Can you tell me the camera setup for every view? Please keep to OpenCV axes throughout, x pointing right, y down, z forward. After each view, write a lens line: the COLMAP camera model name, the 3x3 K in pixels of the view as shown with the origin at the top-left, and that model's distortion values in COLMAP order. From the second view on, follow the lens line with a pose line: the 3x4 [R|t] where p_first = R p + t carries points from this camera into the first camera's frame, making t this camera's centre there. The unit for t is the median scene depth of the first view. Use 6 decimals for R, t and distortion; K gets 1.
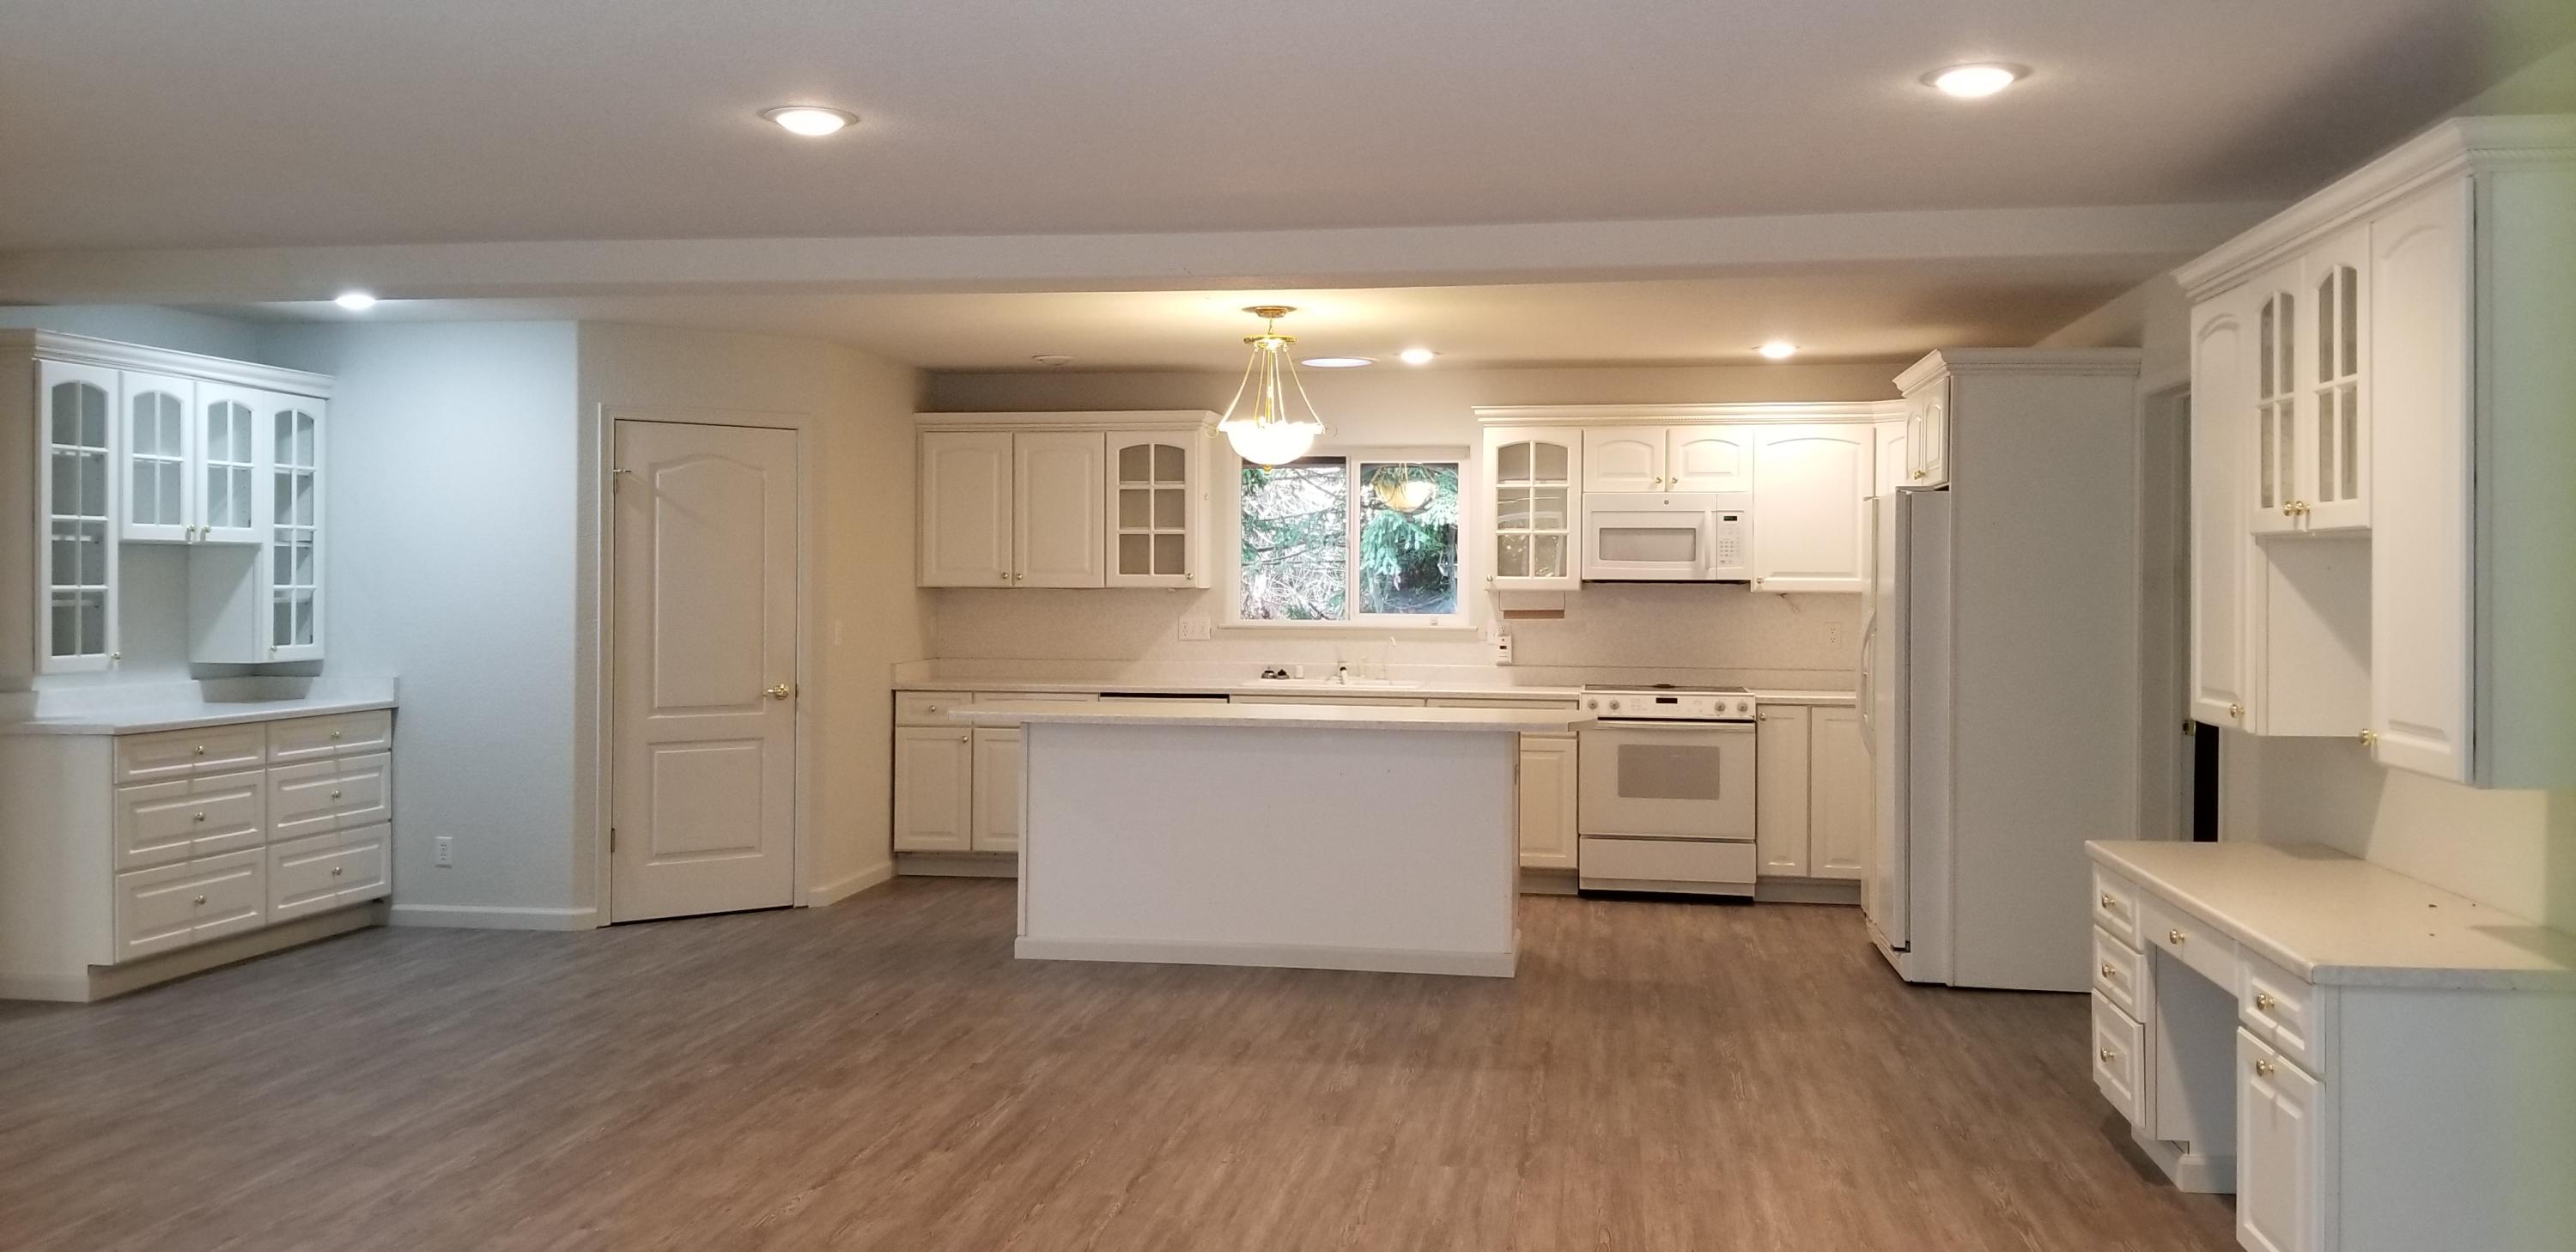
lens RADIAL K [[1988.3, 0, 1293.1], [0, 1988.3, 610.2], [0, 0, 1]] dist [0.042259, -0.009074]
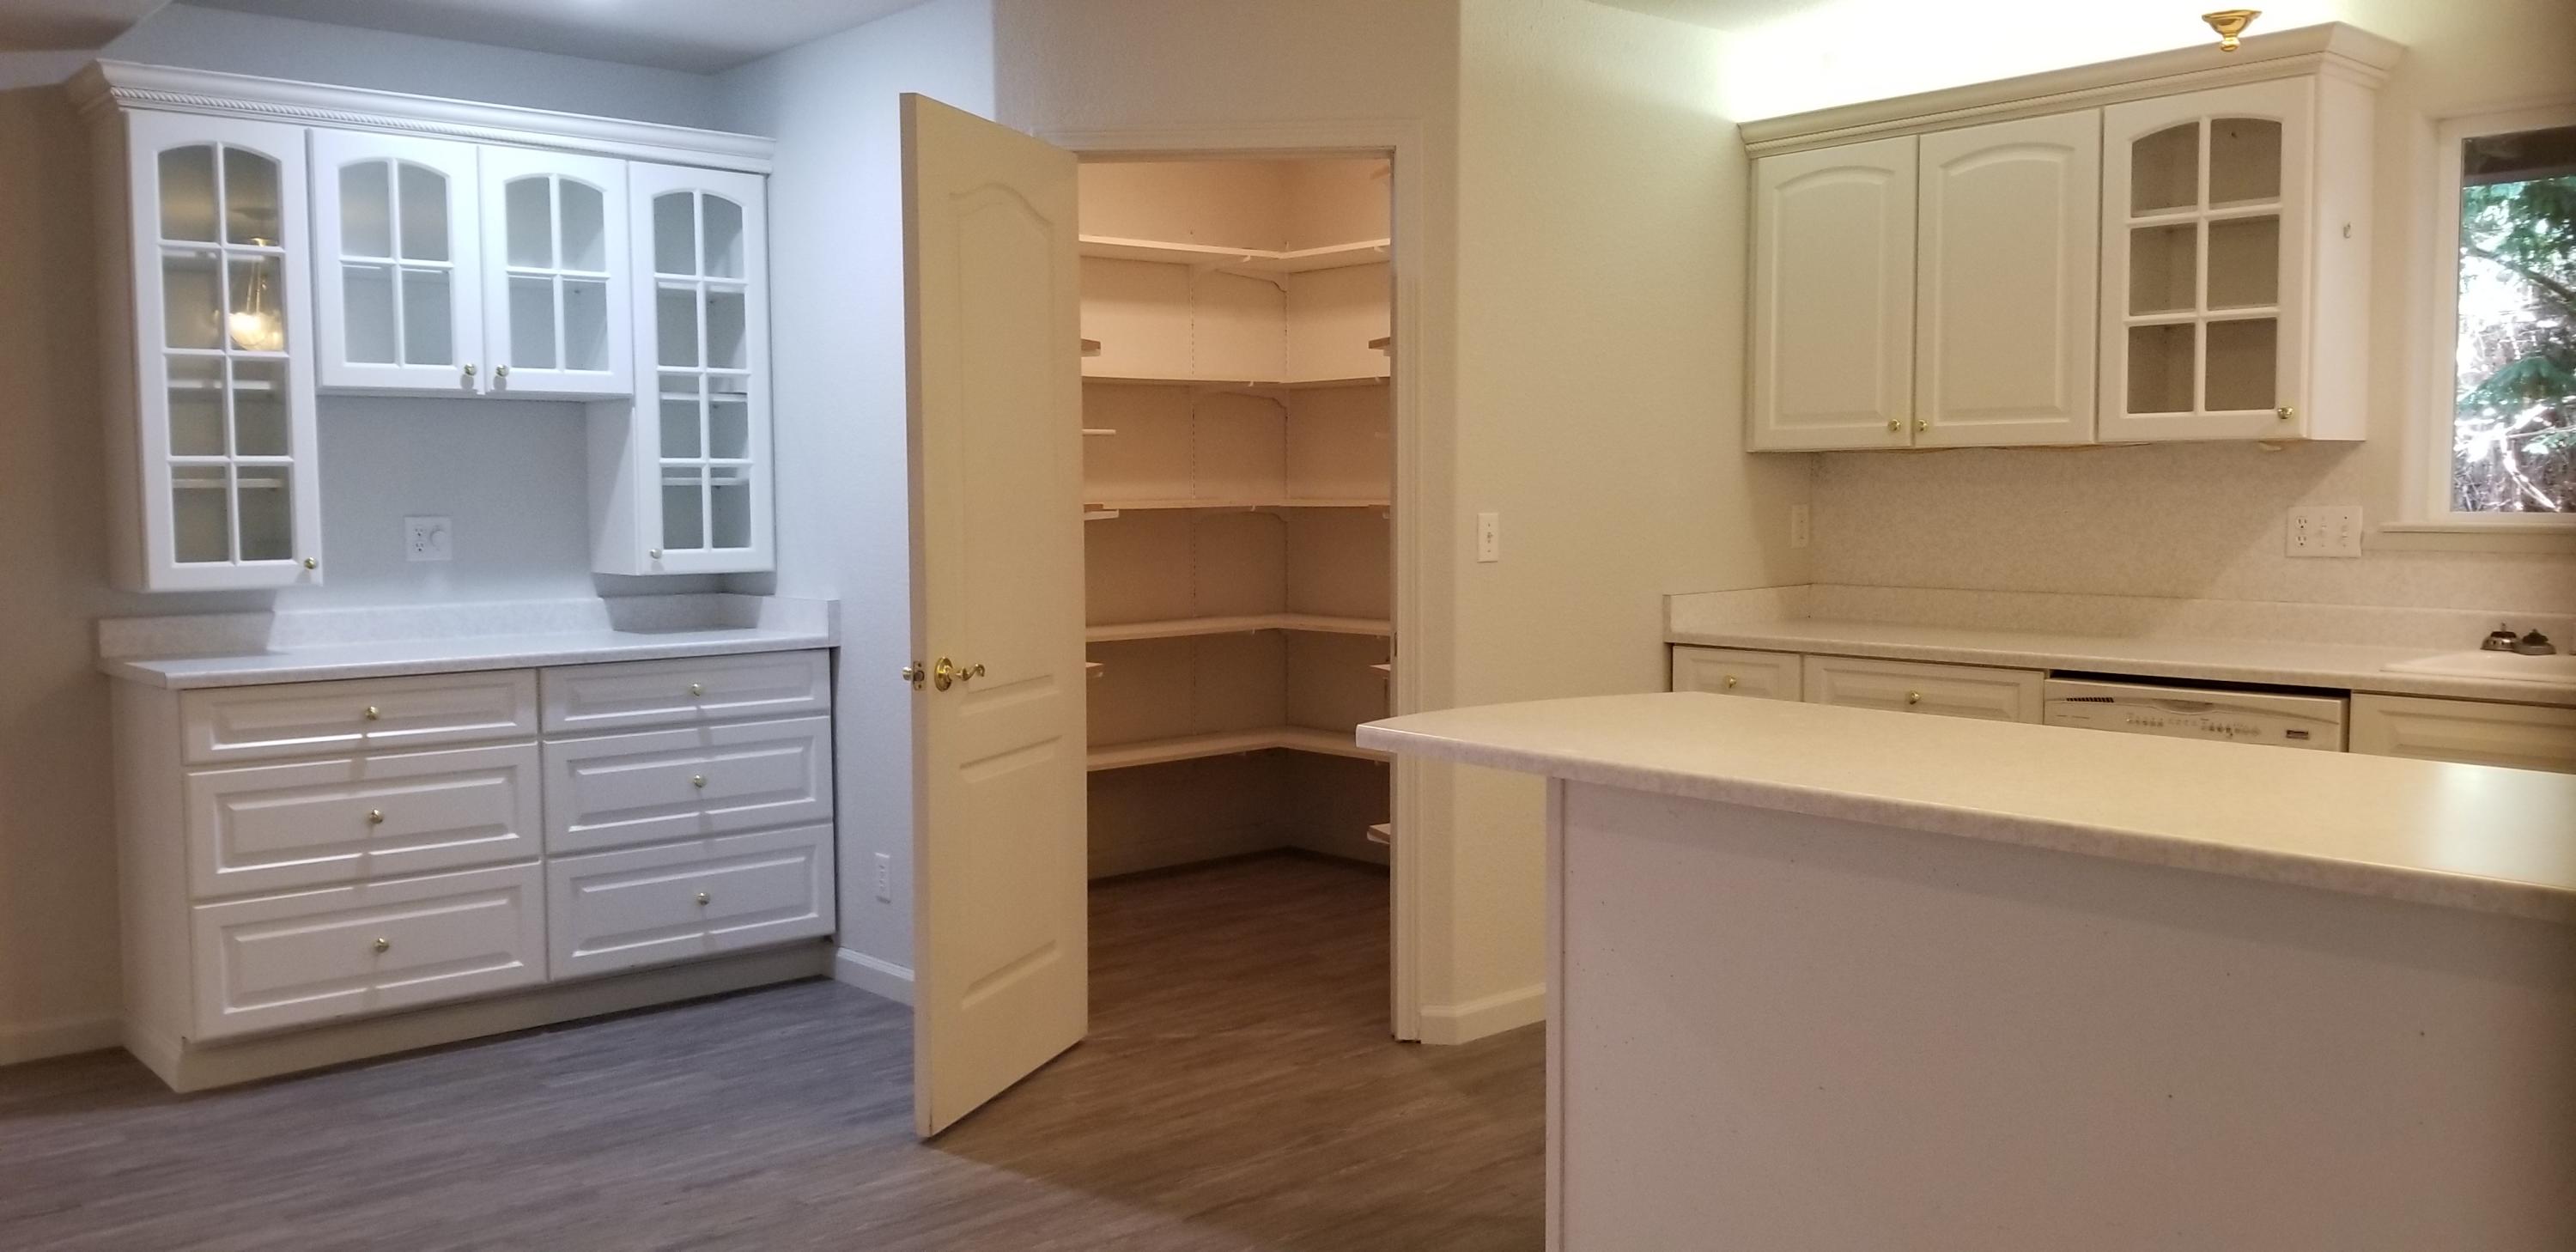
lens RADIAL K [[1988.3, 0, 1277.6], [0, 1988.3, 625.2], [0, 0, 1]] dist [0.042259, -0.009074]
pose [[0.767676, 0.036976, -0.639770, 0.075365], [0.001357, 0.998238, 0.059321, 0.003719], [0.640837, -0.046407, 0.766273, 0.626835]]
